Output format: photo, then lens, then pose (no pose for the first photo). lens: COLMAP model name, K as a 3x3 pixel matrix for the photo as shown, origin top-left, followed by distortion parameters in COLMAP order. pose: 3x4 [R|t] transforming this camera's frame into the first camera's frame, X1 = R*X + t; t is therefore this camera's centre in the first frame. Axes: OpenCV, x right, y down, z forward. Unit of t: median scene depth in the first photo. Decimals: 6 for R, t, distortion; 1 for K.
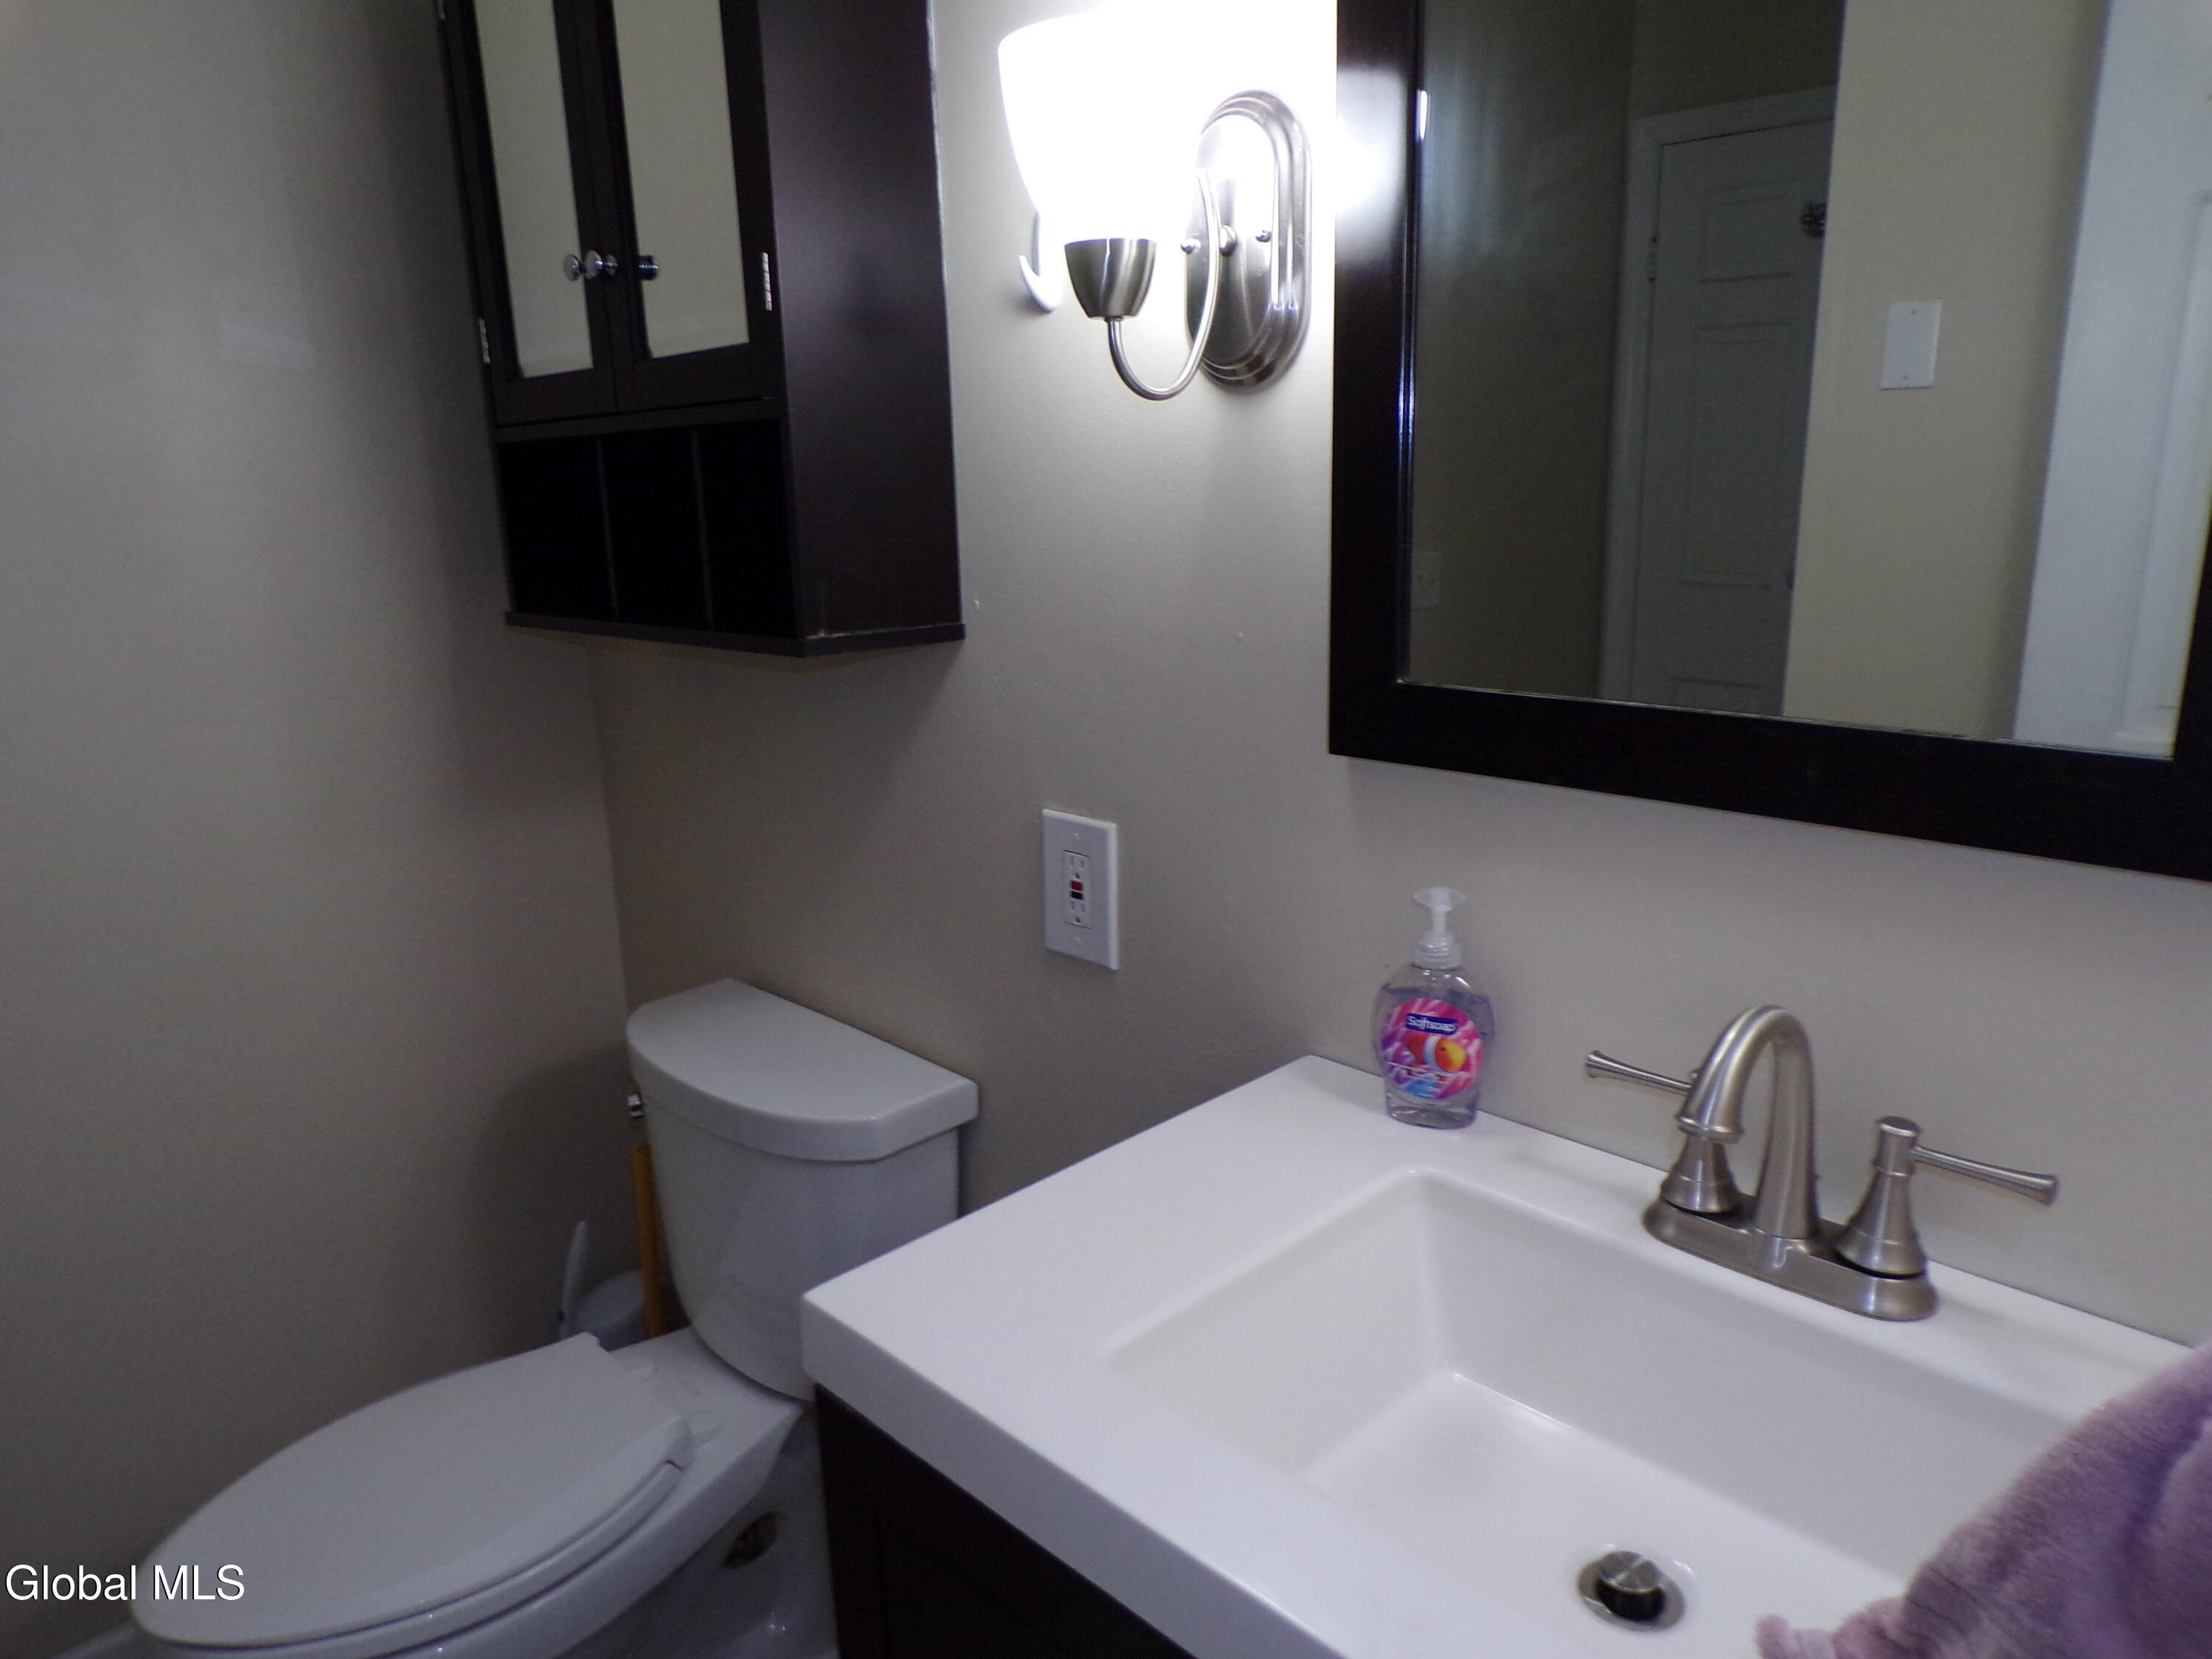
lens RADIAL K [[1489.3, 0, 1091.1], [0, 1489.3, 837.1], [0, 0, 1]] dist [-0.001477, 0.002610]
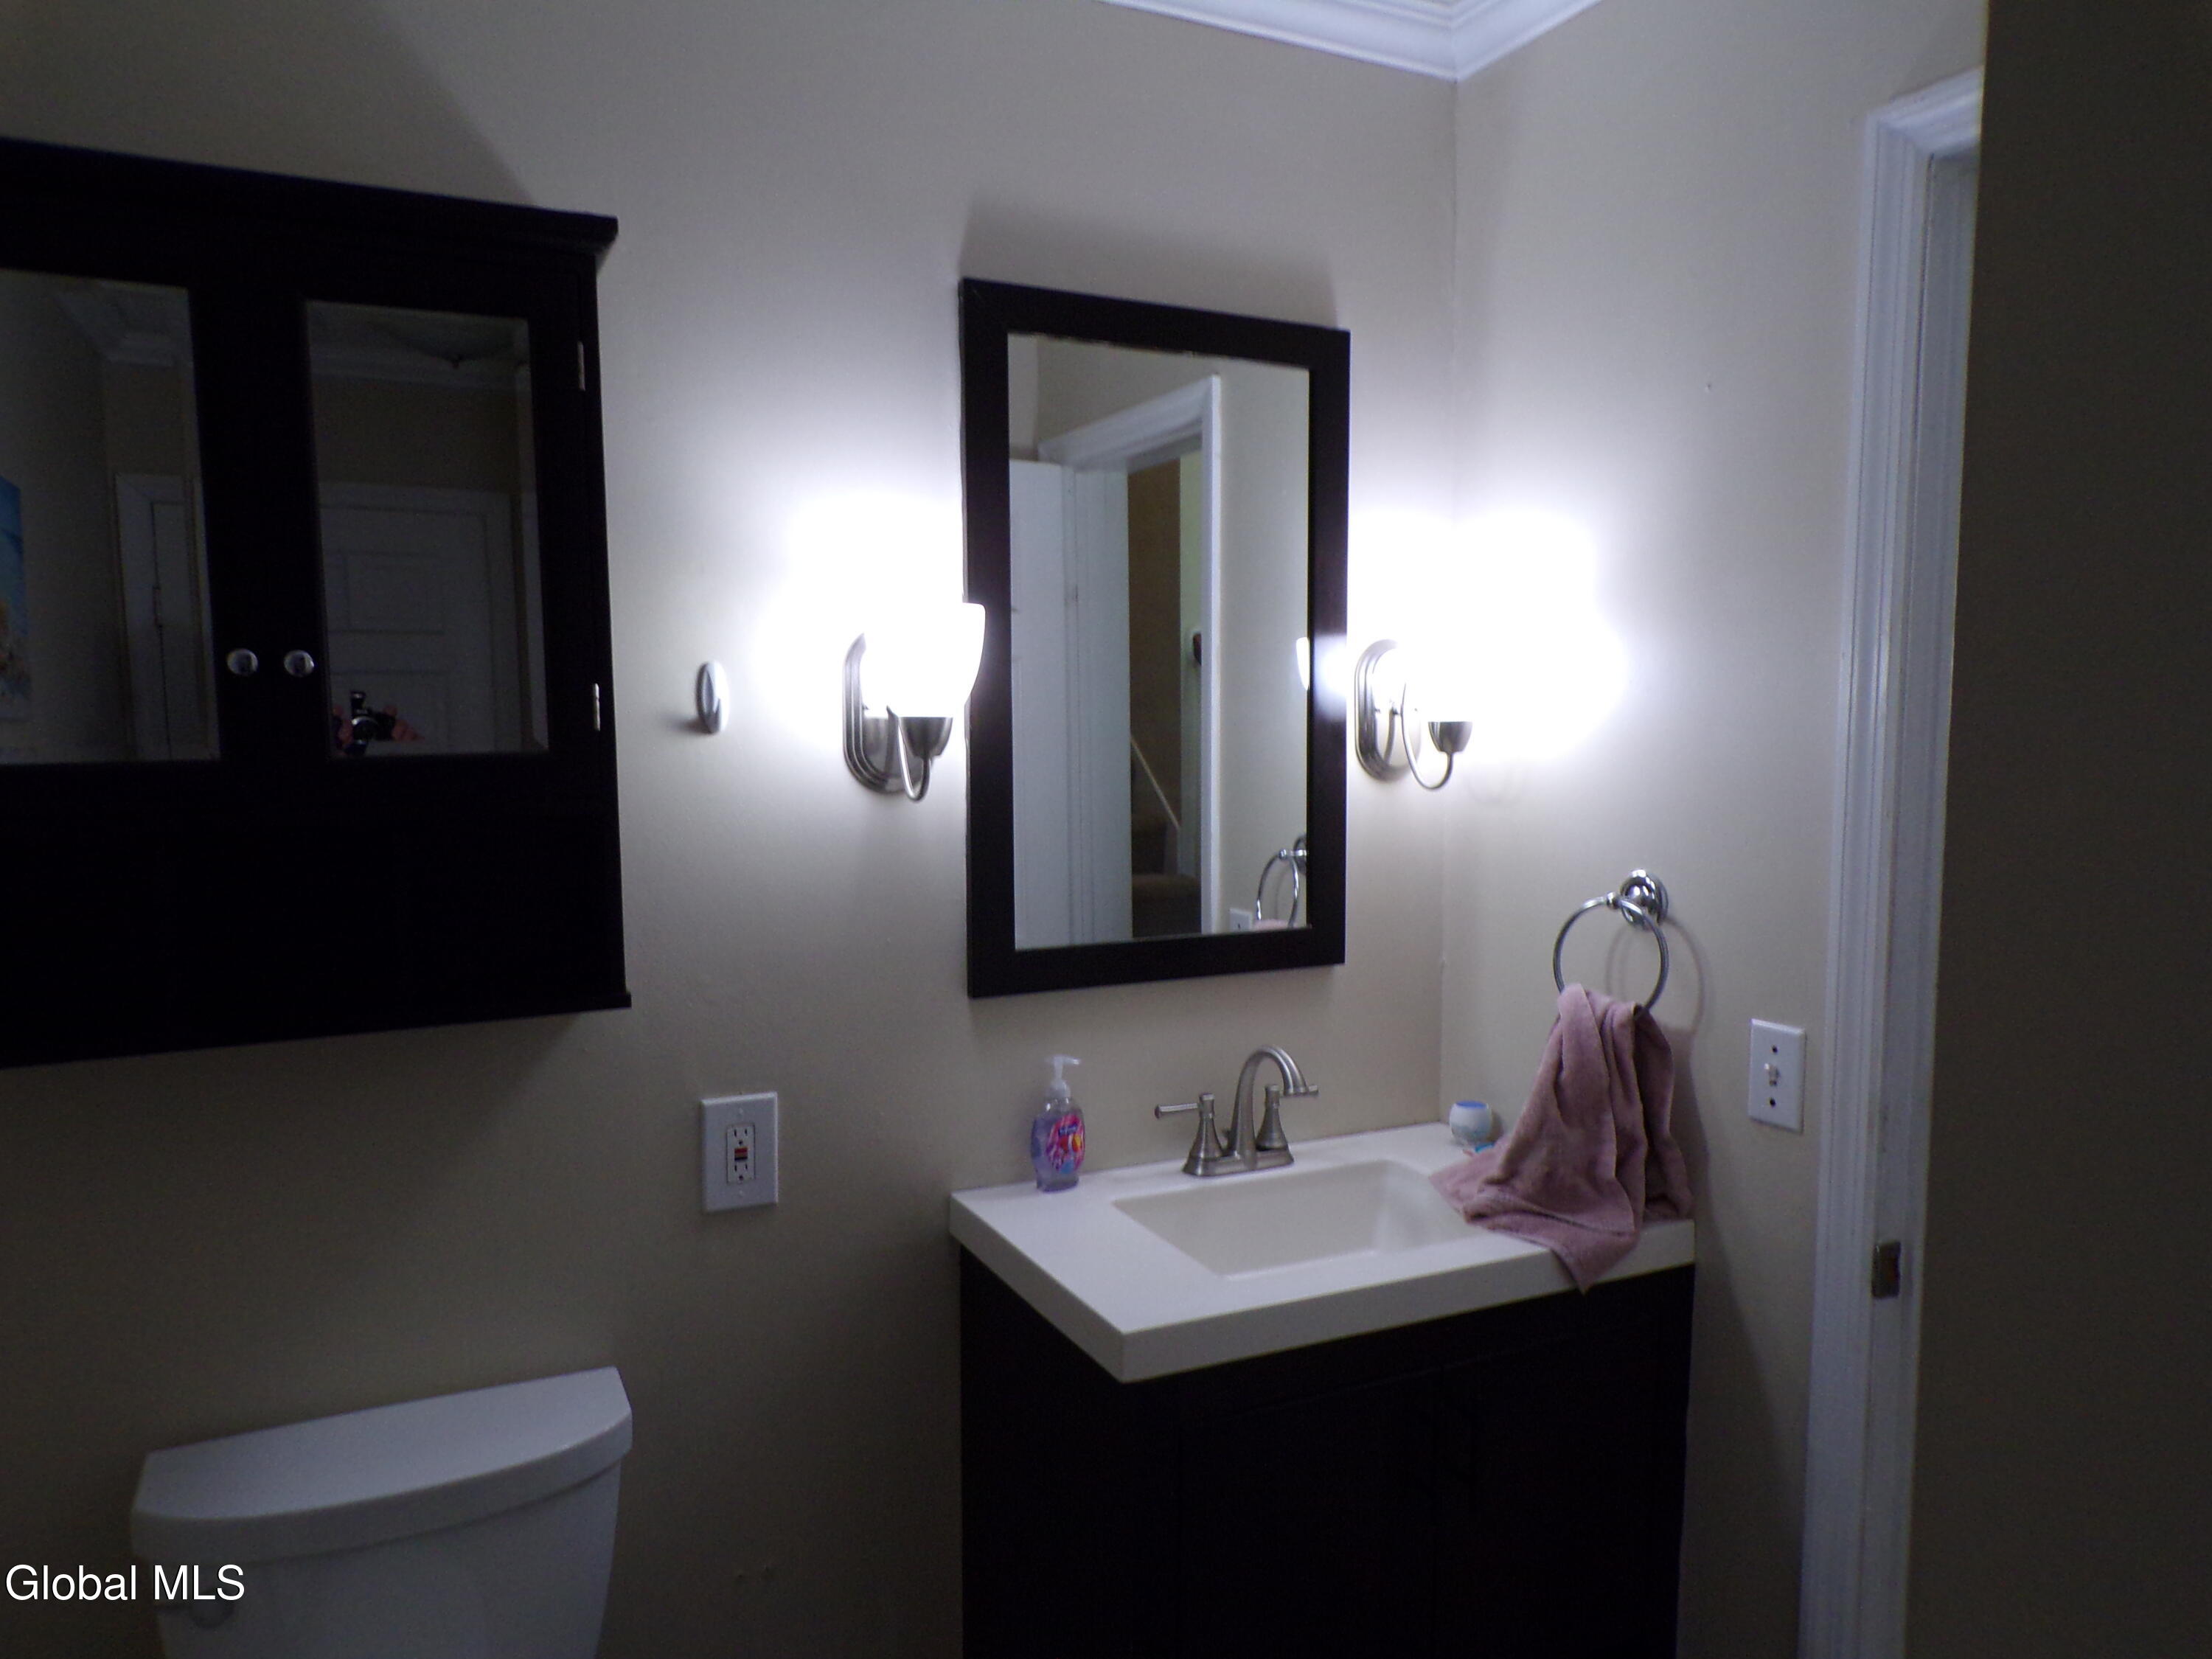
lens RADIAL K [[1489.3, 0, 1091.1], [0, 1489.3, 837.1], [0, 0, 1]] dist [-0.001477, 0.002610]
pose [[0.317208, -0.050990, 0.946984, -1.174800], [0.229902, 0.972902, -0.024624, -0.136940], [-0.920068, 0.225524, 0.320335, 0.245959]]
